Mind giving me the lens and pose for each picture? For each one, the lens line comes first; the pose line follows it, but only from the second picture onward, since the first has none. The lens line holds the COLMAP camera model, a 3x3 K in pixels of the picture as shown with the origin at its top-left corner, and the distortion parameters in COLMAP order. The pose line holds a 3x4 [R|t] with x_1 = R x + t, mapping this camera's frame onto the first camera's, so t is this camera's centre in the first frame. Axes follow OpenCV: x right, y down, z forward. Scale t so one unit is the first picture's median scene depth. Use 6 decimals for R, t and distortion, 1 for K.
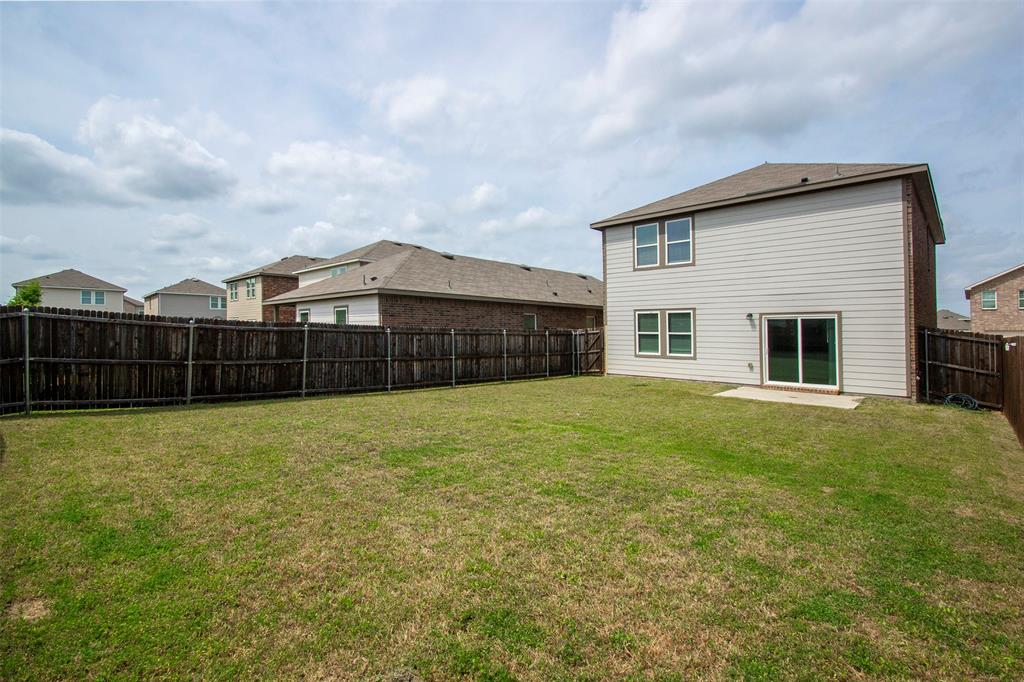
lens RADIAL K [[468.9, 0, 499.8], [0, 468.9, 300.2], [0, 0, 1]] dist [-0.001519, -0.004596]
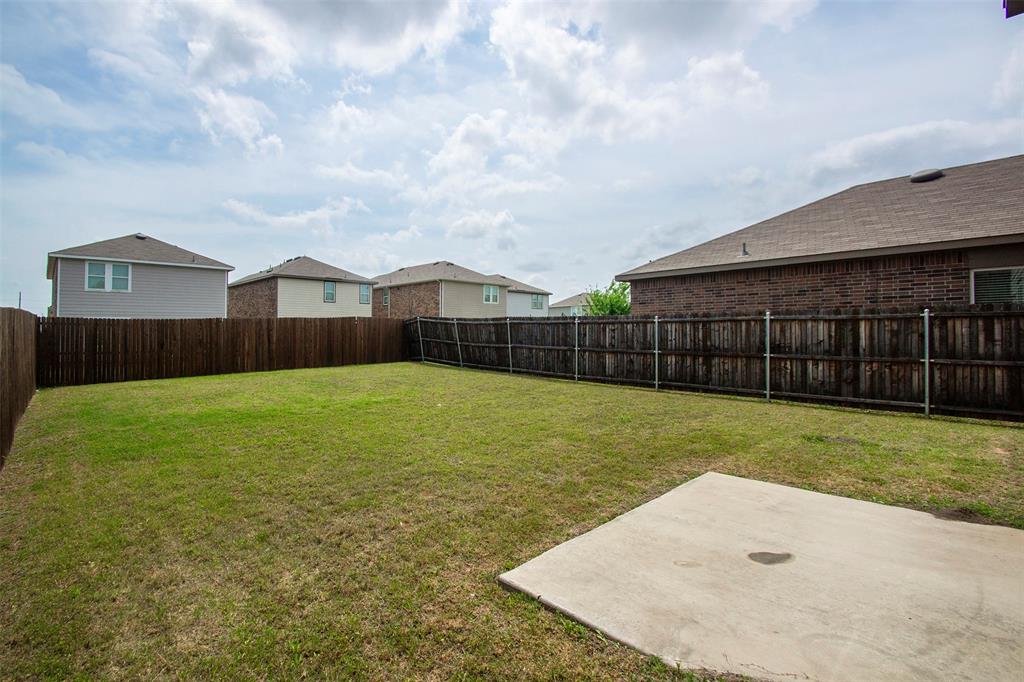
lens RADIAL K [[468.9, 0, 503.3], [0, 468.9, 330.6], [0, 0, 1]] dist [-0.001519, -0.004596]
pose [[-0.024951, -0.012495, -0.999611, 0.727940], [0.075544, 0.997039, -0.014348, 0.083851], [0.996830, -0.075873, -0.023934, 0.821388]]
